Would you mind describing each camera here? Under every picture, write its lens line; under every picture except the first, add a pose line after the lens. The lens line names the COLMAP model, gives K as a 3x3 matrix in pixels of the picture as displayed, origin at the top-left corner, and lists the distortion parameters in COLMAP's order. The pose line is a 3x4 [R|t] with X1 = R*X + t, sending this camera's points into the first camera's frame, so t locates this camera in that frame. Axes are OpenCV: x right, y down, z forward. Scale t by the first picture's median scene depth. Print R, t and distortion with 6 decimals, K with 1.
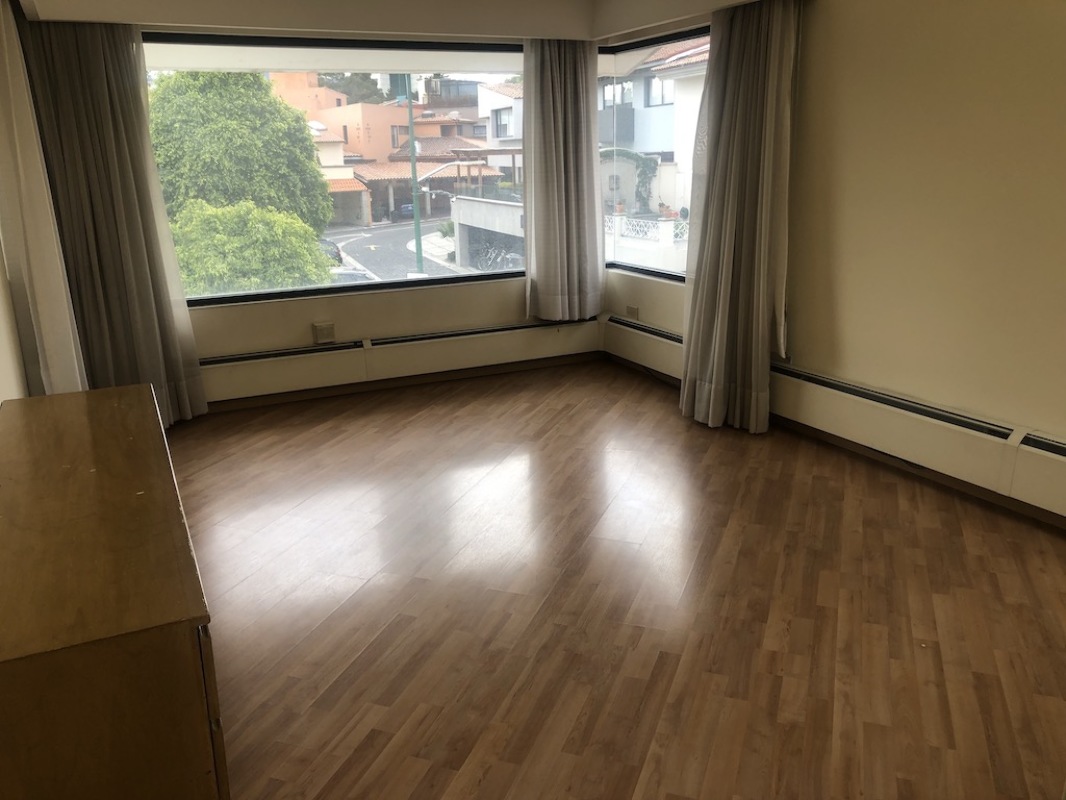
lens RADIAL K [[880.9, 0, 529.3], [0, 880.9, 384.2], [0, 0, 1]] dist [-0.000111, 0.005763]
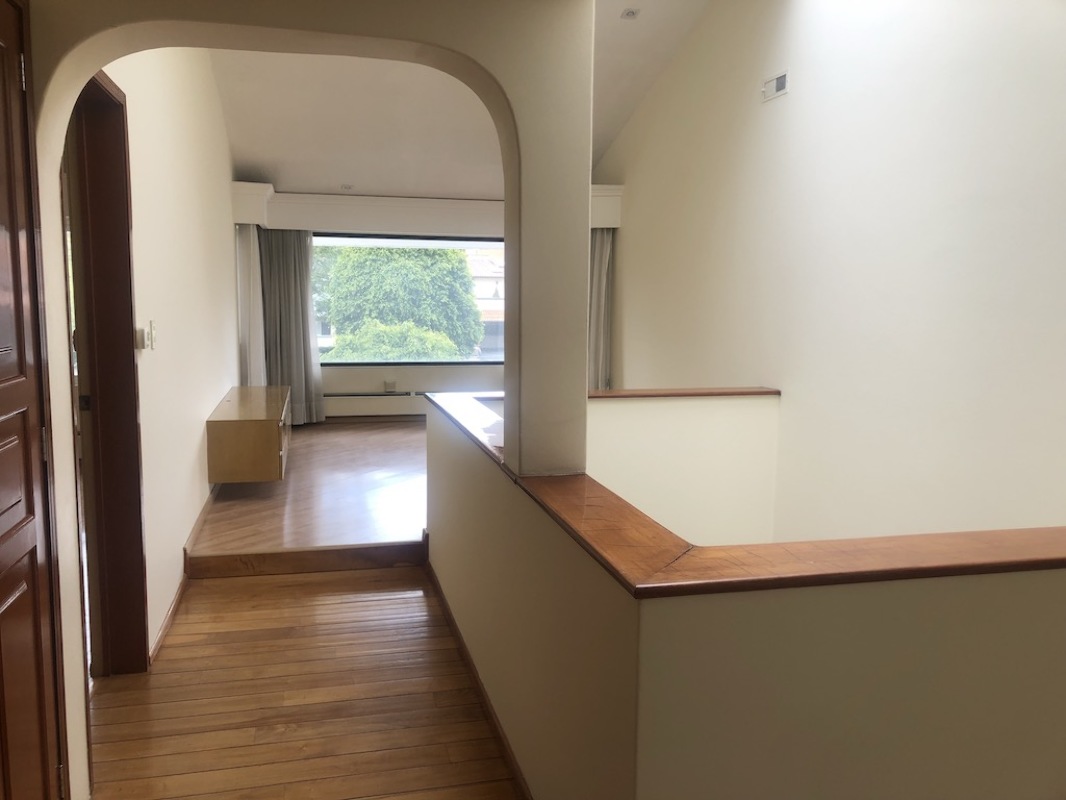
lens RADIAL K [[856.5, 0, 533.0], [0, 856.5, 400.0], [0, 0, 1]] dist [0.005461, 0.003700]
pose [[0.979551, 0.061311, -0.191625, 0.091545], [-0.085384, 0.989095, -0.119999, 0.036003], [0.182178, 0.133907, 0.974105, -0.156593]]
